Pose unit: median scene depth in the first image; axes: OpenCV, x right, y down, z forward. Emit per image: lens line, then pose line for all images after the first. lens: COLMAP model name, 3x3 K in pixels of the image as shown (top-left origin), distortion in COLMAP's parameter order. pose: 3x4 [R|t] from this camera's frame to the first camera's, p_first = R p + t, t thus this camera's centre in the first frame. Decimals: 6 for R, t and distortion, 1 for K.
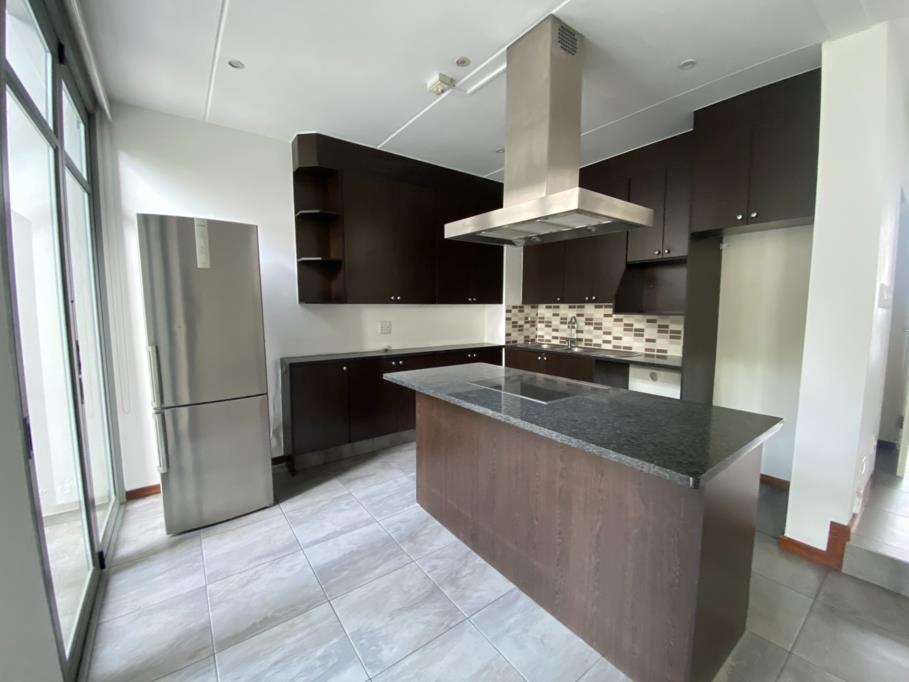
lens RADIAL K [[366.3, 0, 448.8], [0, 366.3, 341.9], [0, 0, 1]] dist [-0.003801, -0.000700]
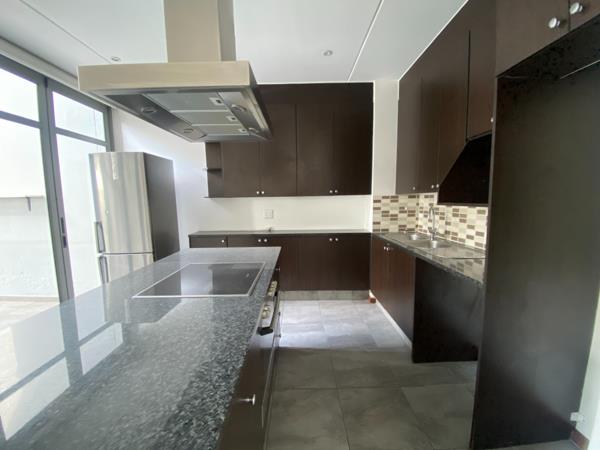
lens RADIAL K [[241.8, 0, 298.3], [0, 241.8, 227.9], [0, 0, 1]] dist [-0.003801, -0.000700]
pose [[0.800259, 0.058934, -0.596751, 0.427935], [-0.040475, 0.998198, 0.044301, -0.029253], [0.598287, -0.011299, 0.801202, 0.303263]]
